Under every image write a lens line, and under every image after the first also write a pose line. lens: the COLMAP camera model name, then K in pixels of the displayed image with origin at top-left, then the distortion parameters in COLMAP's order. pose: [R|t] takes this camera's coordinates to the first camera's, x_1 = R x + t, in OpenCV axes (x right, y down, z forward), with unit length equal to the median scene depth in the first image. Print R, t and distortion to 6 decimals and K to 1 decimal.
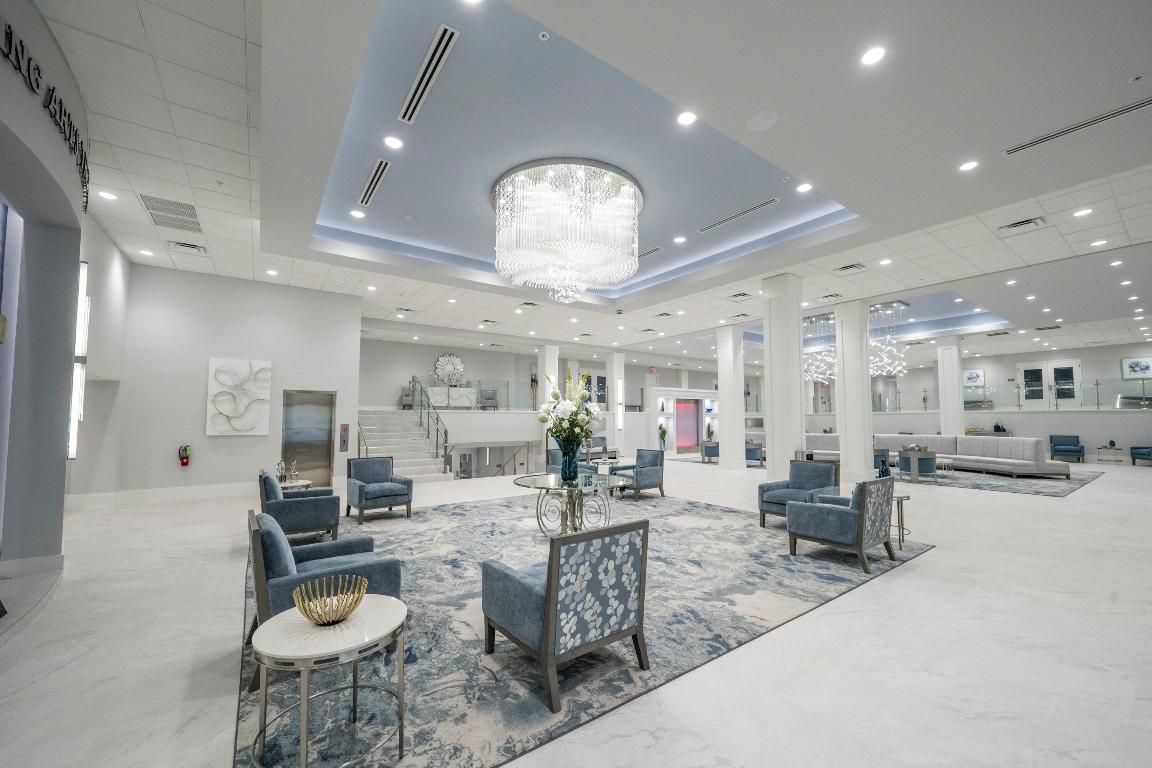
lens RADIAL K [[442.4, 0, 581.9], [0, 442.4, 394.2], [0, 0, 1]] dist [0.000203, 0.000138]
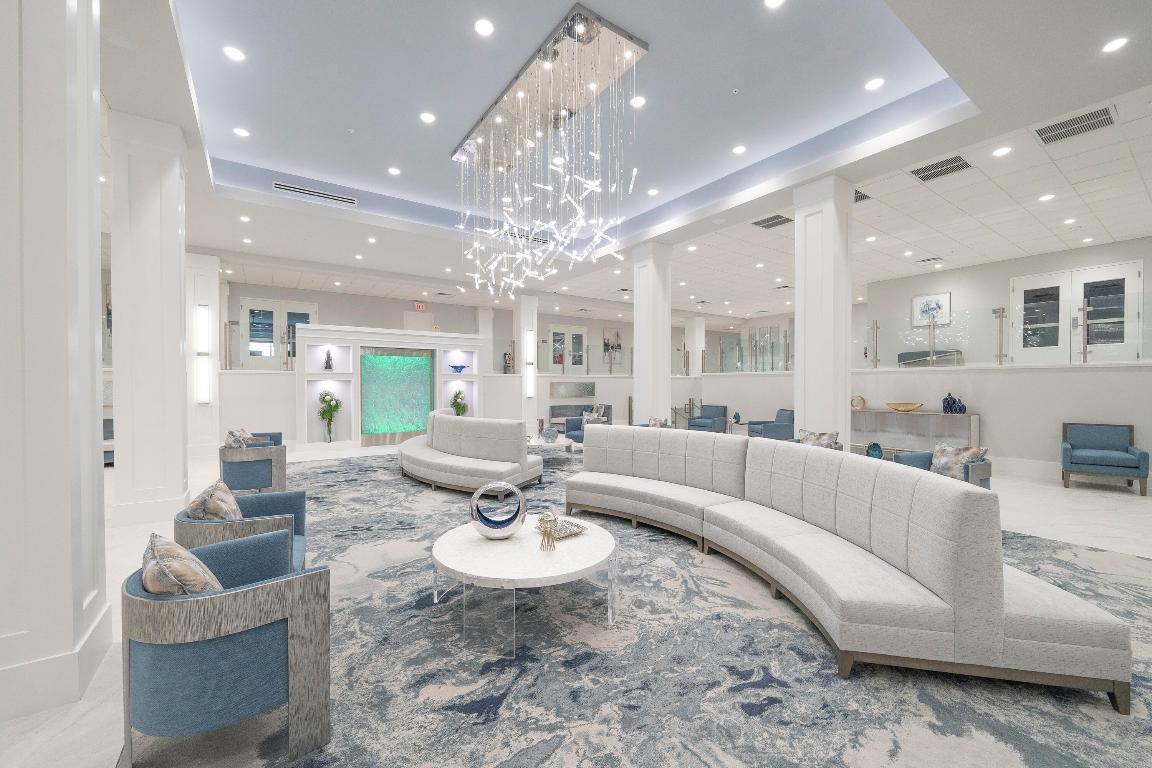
lens RADIAL K [[442.4, 0, 567.2], [0, 442.4, 381.1], [0, 0, 1]] dist [0.000203, 0.000138]
pose [[0.998919, 0.000586, -0.046491, 0.489082], [0.002136, 0.998287, 0.058467, 0.020946], [0.046446, -0.058503, 0.997206, 0.451892]]
